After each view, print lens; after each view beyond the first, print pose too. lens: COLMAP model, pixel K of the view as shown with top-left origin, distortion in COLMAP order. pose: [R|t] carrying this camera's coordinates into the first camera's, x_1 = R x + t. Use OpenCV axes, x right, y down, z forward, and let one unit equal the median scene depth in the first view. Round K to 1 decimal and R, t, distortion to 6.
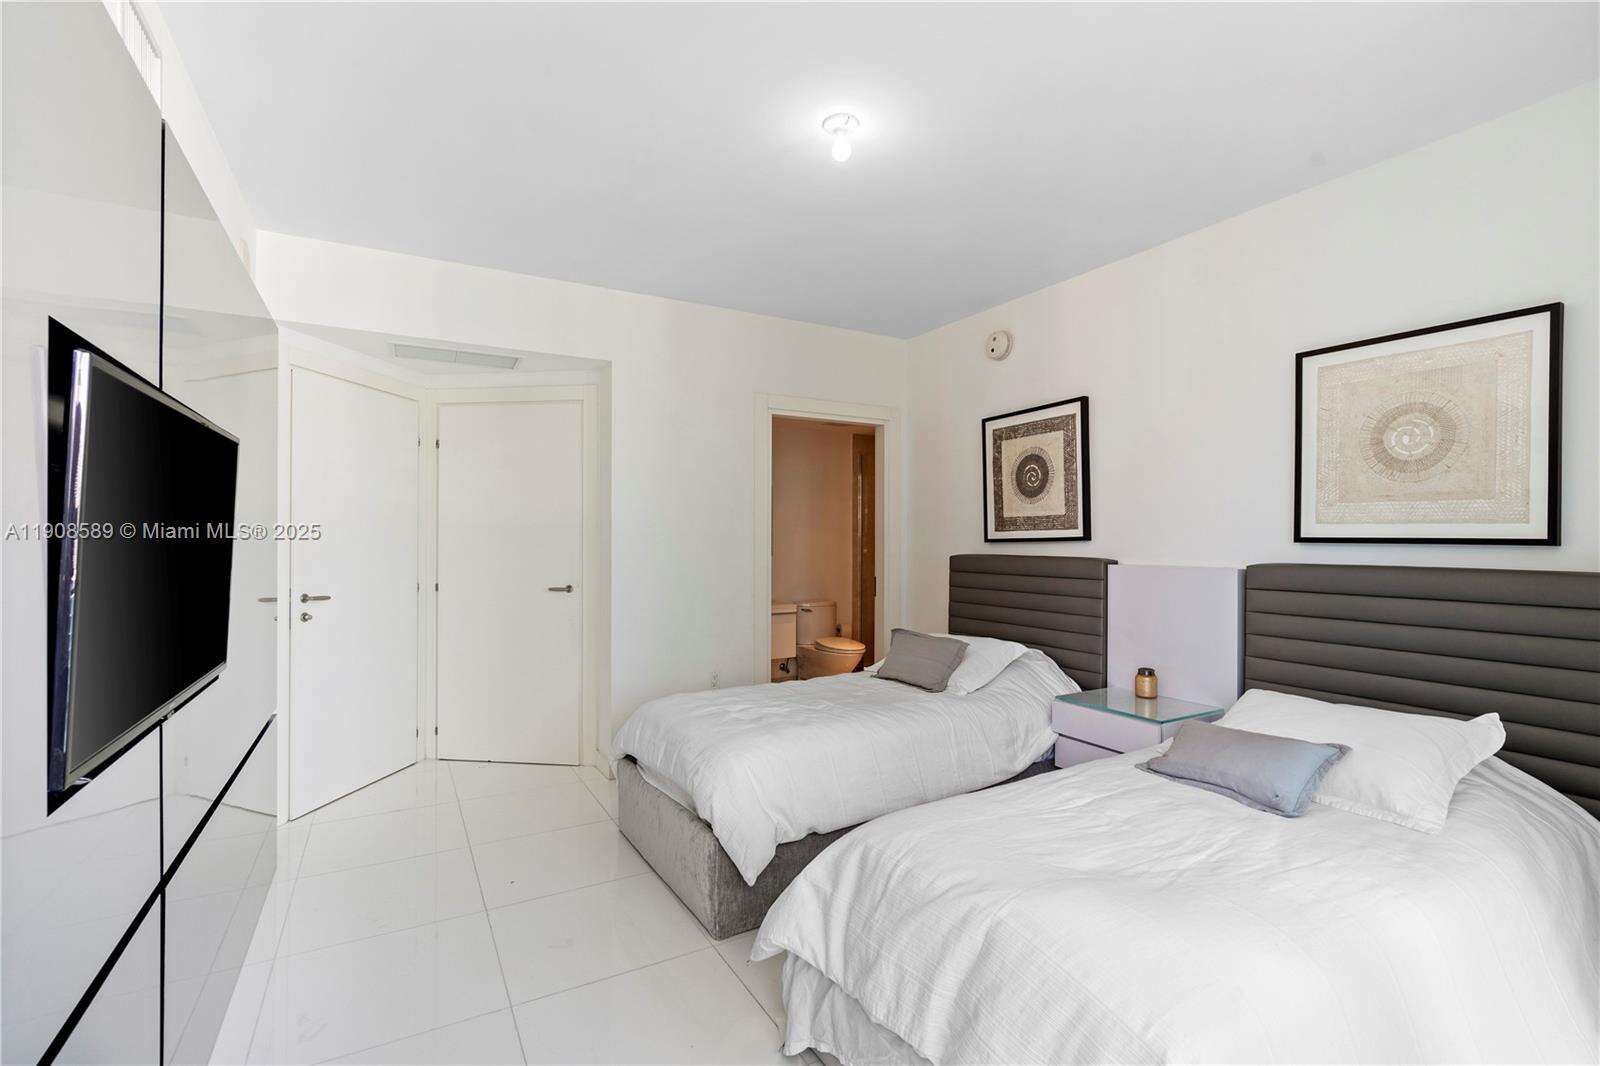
lens RADIAL K [[720.9, 0, 805.3], [0, 720.9, 537.9], [0, 0, 1]] dist [-0.000153, -0.000295]
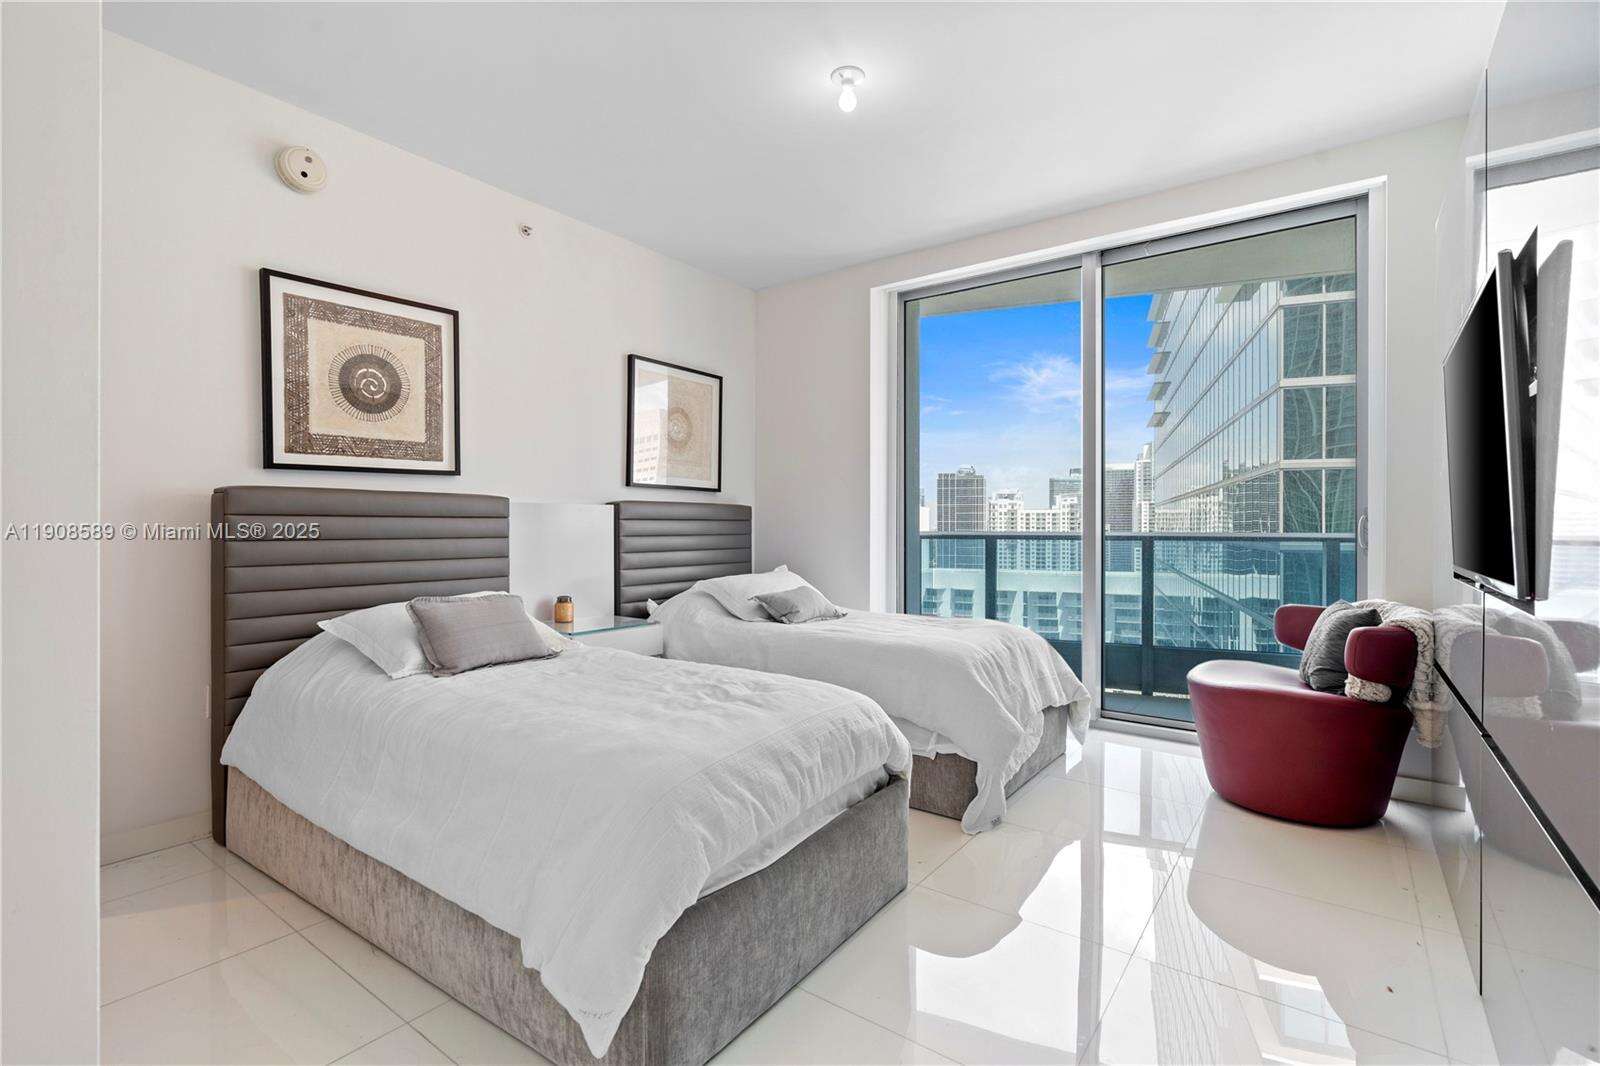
lens RADIAL K [[730.6, 0, 804.9], [0, 730.6, 530.3], [0, 0, 1]] dist [-0.000371, 0.000028]
pose [[-0.404549, -0.008888, 0.914473, -0.565625], [-0.003006, 0.999960, 0.008389, 0.058131], [-0.914511, 0.000645, -0.404559, 0.912444]]
